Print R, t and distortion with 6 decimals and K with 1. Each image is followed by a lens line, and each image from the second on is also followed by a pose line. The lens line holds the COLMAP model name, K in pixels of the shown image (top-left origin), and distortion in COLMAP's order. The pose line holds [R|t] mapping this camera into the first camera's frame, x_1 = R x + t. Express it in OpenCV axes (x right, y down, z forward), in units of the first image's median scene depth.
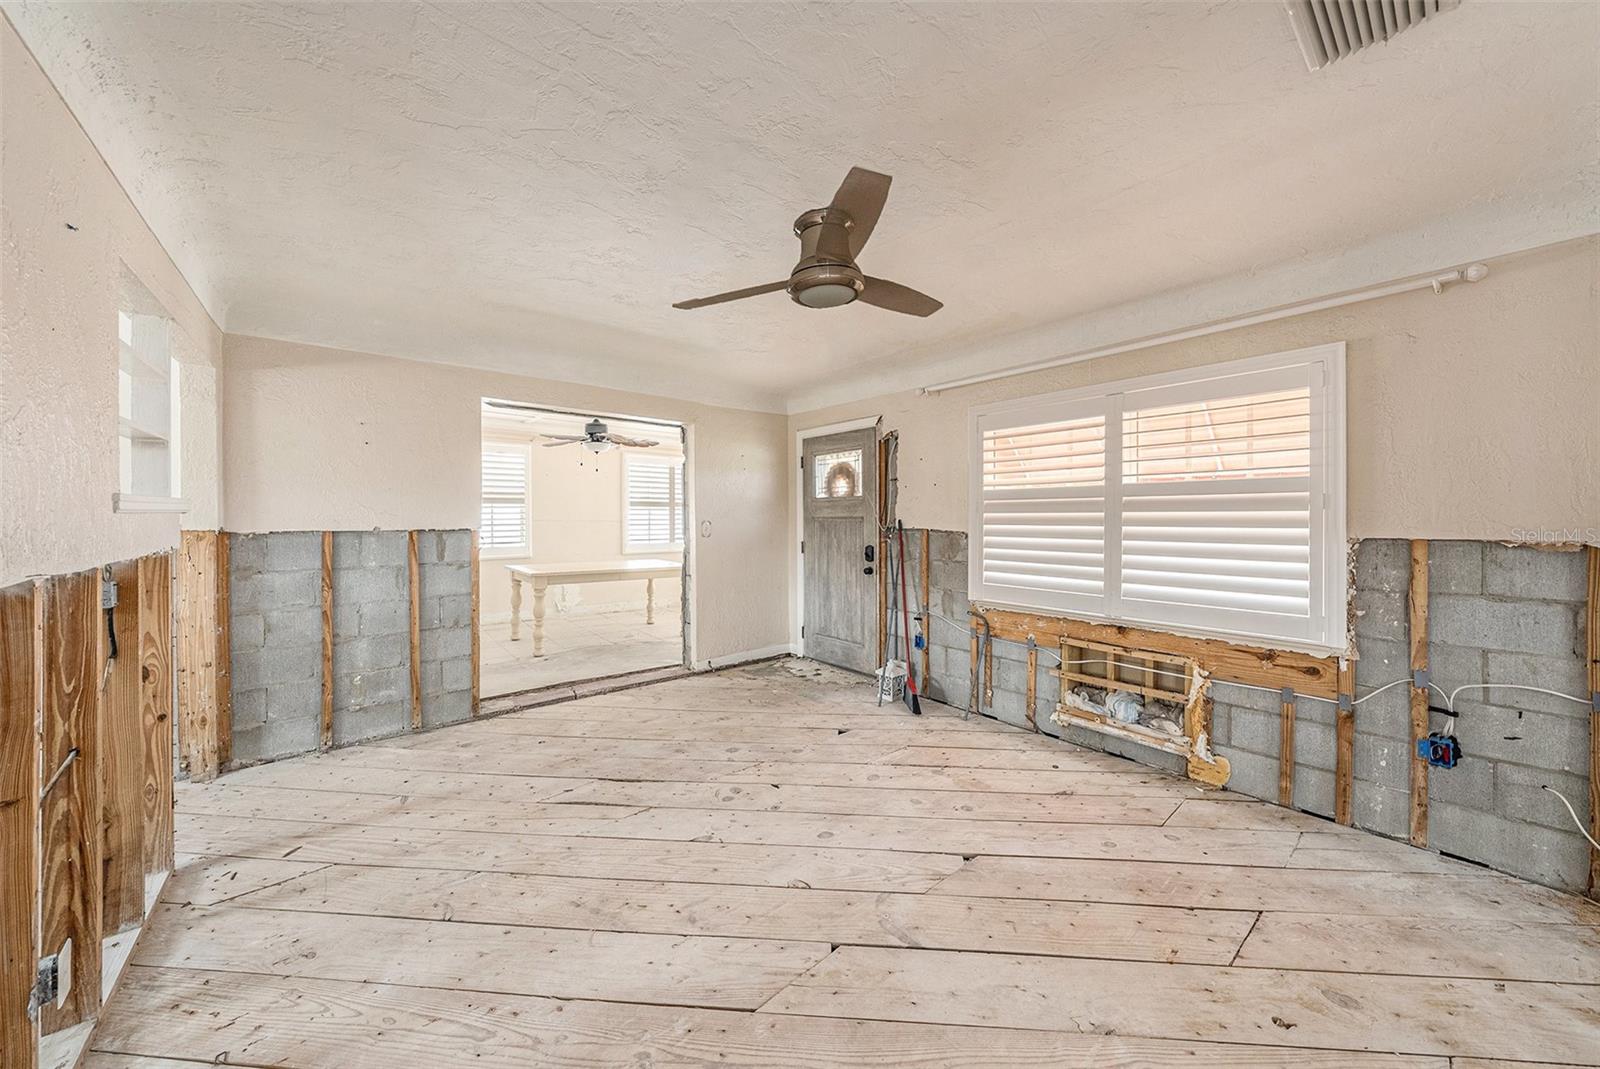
lens RADIAL K [[553.1, 0, 798.6], [0, 553.1, 515.6], [0, 0, 1]] dist [-0.004655, 0.000521]
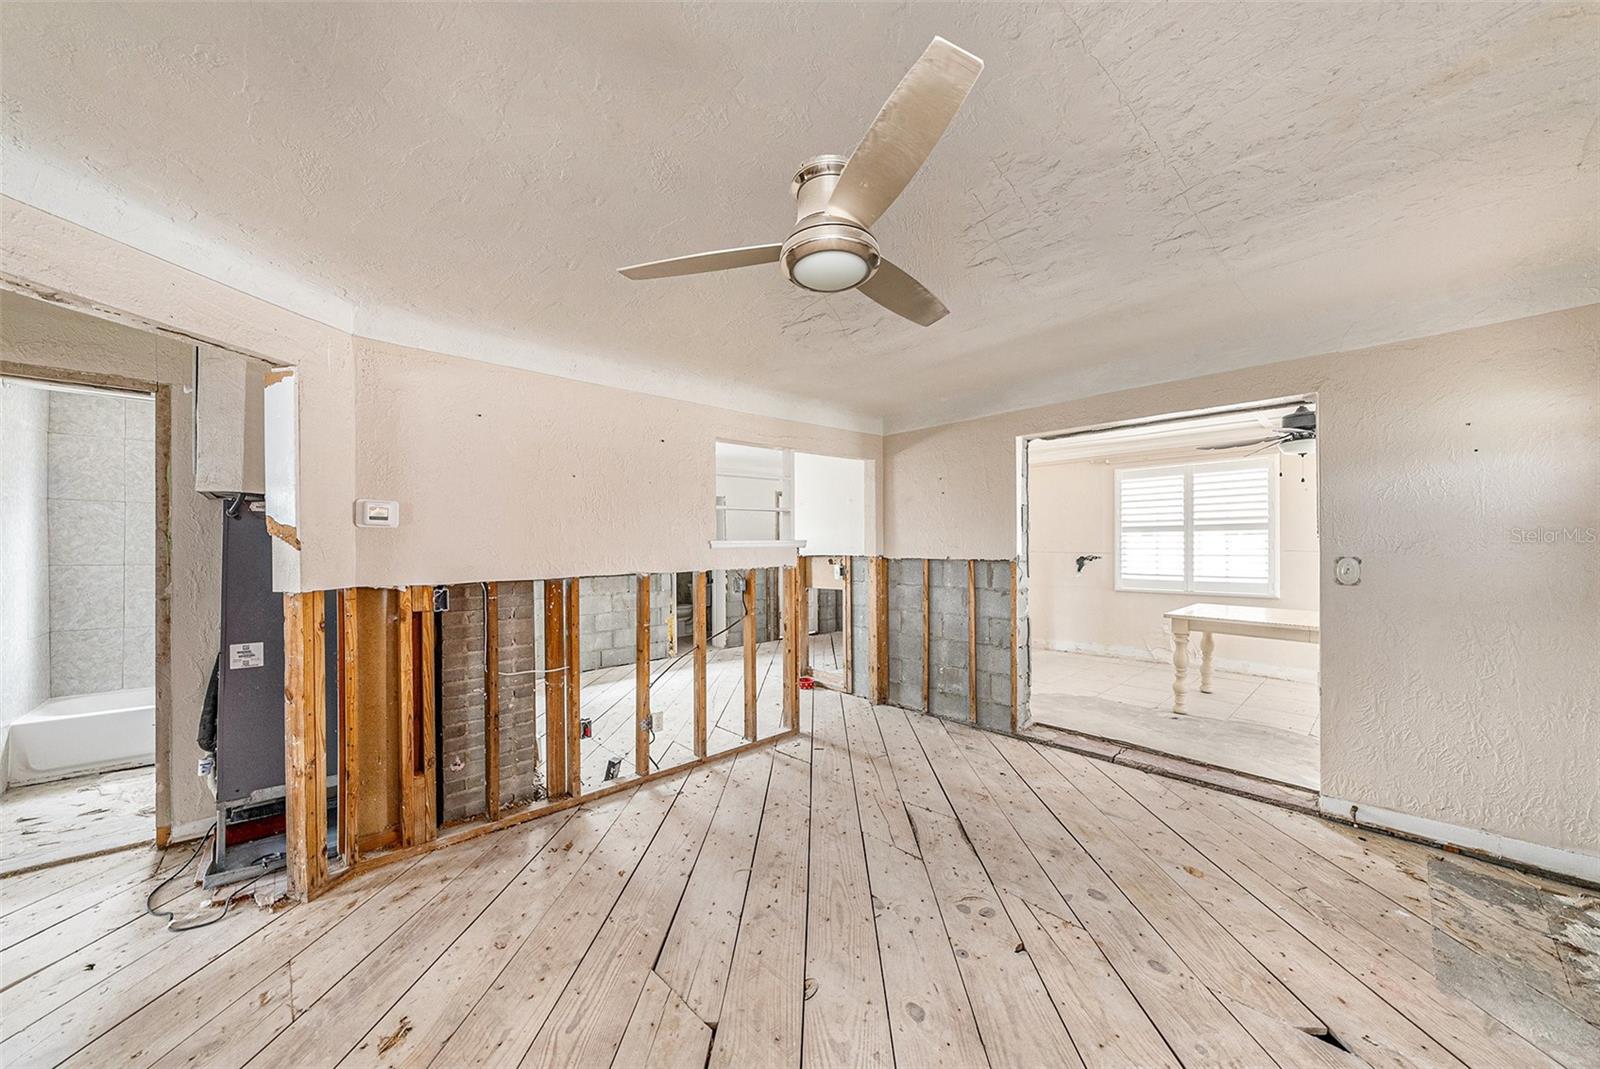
lens RADIAL K [[553.1, 0, 800.2], [0, 553.1, 549.1], [0, 0, 1]] dist [-0.004655, 0.000521]
pose [[0.053375, 0.007293, -0.998548, 0.509648], [0.006896, 0.999947, 0.007672, -0.009389], [0.998551, -0.007295, 0.053322, 0.570870]]
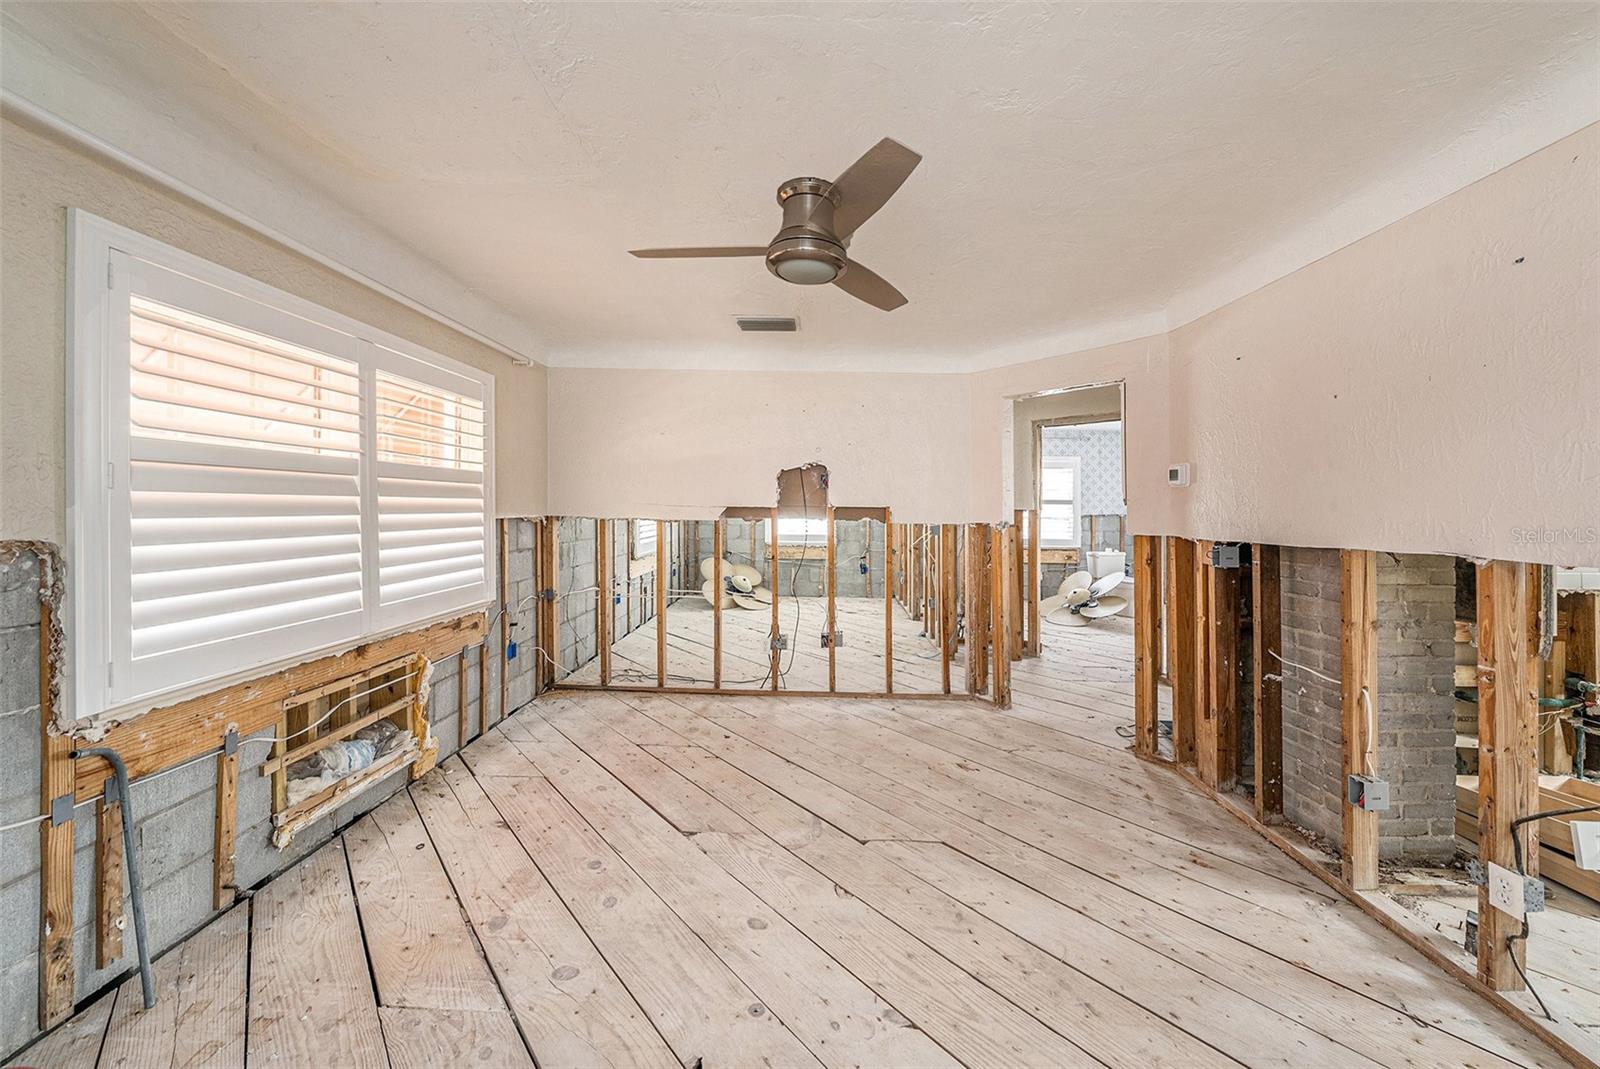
lens RADIAL K [[553.1, 0, 806.8], [0, 553.1, 521.7], [0, 0, 1]] dist [-0.004655, 0.000521]
pose [[-0.758605, -0.023388, 0.651131, -0.338368], [-0.010369, 0.999662, 0.023826, 0.003733], [-0.651469, 0.011323, -0.758591, 1.062164]]
